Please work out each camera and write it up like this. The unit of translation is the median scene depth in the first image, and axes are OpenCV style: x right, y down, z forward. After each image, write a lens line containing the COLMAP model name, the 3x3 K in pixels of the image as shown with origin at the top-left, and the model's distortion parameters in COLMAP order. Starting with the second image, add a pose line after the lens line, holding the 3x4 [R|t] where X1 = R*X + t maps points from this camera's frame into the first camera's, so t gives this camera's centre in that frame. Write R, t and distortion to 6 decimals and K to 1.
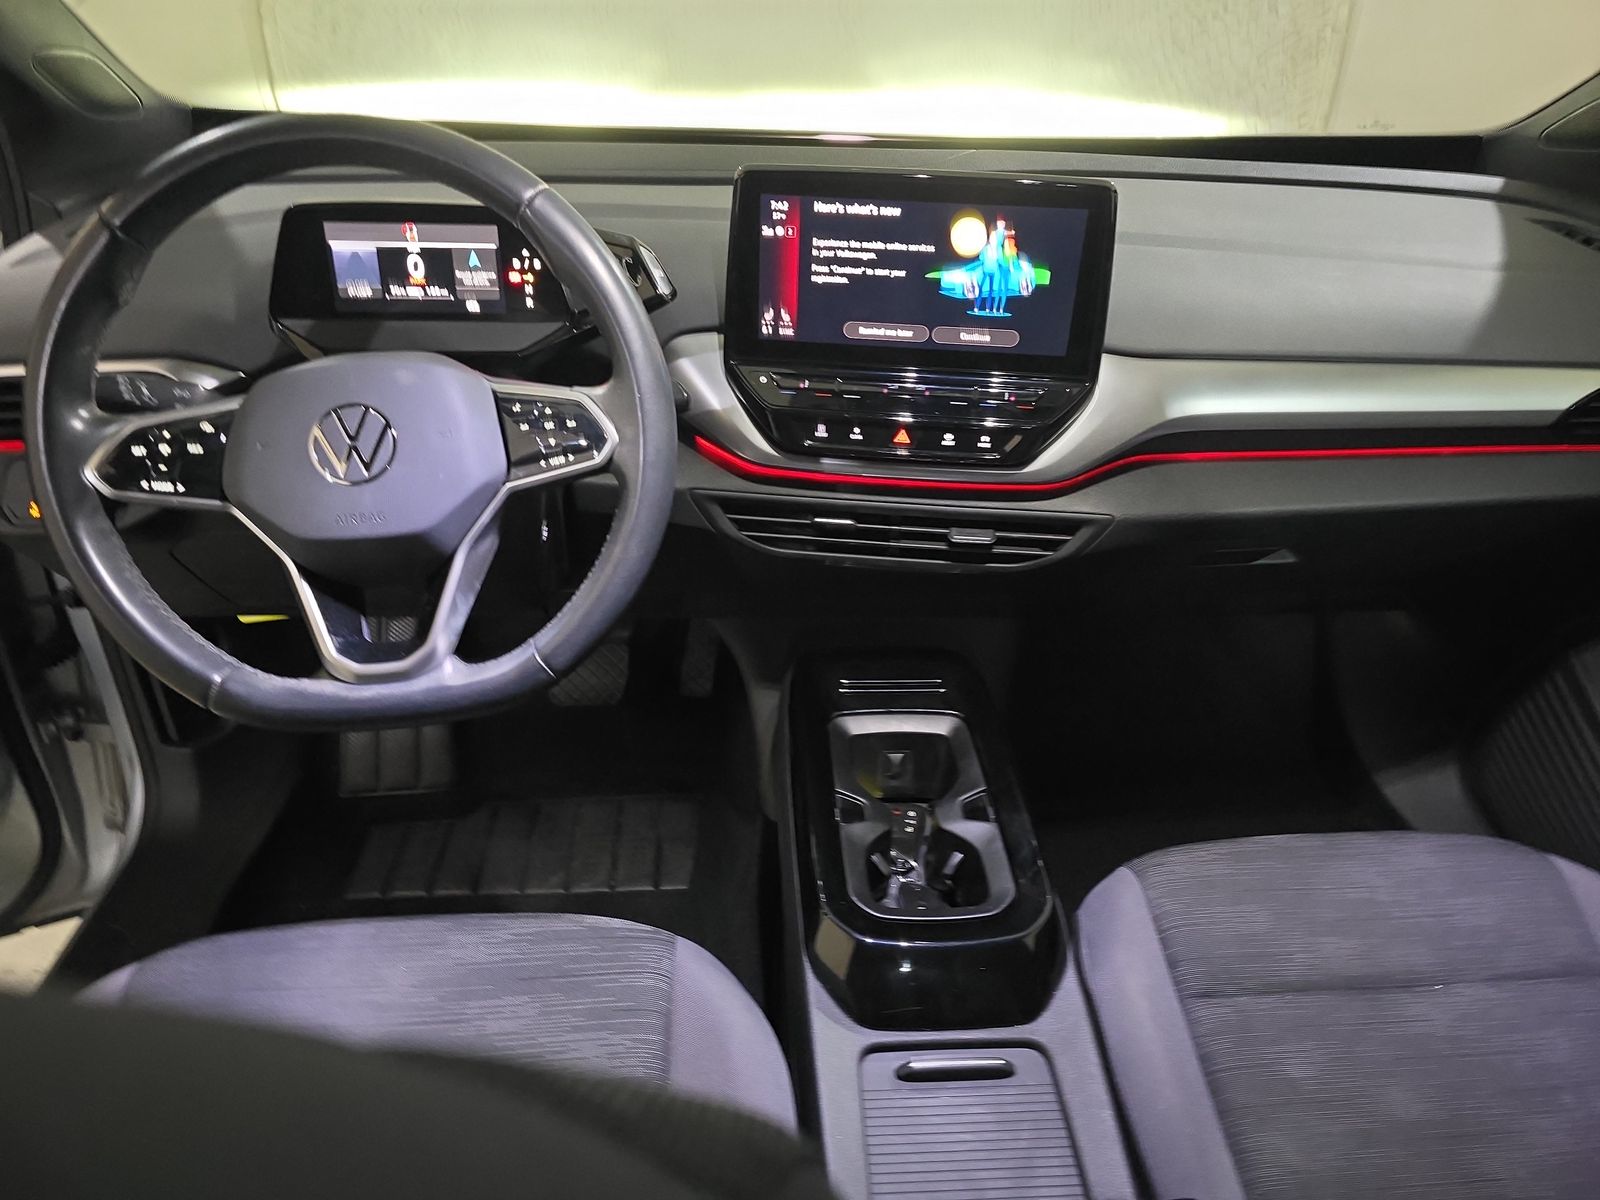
lens RADIAL K [[1060.7, 0, 806.9], [0, 1060.7, 612.9], [0, 0, 1]] dist [0.049699, -0.037604]
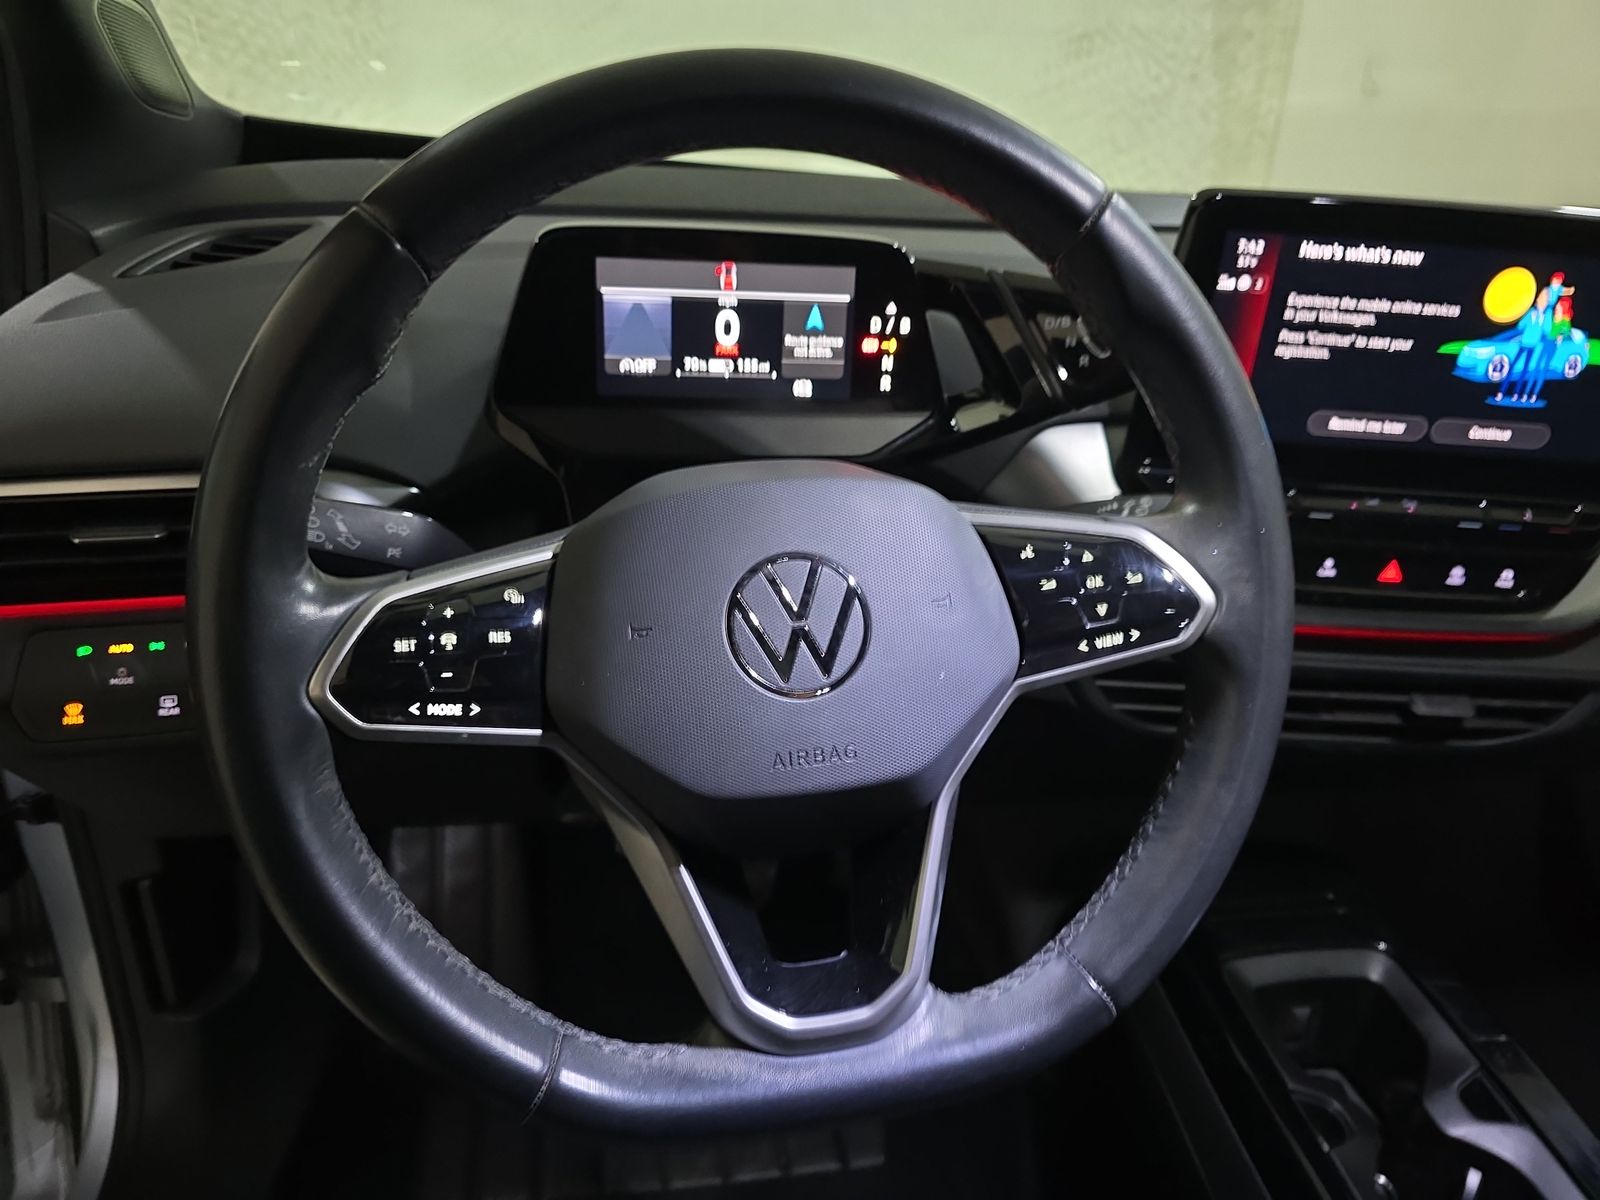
lens RADIAL K [[1071.8, 0, 797.8], [0, 1071.8, 613.3], [0, 0, 1]] dist [0.044670, -0.052765]
pose [[0.992143, -0.017004, 0.123949, -0.403816], [0.027200, 0.996340, -0.081032, -0.096484], [-0.122118, 0.083766, 0.988974, 0.362790]]
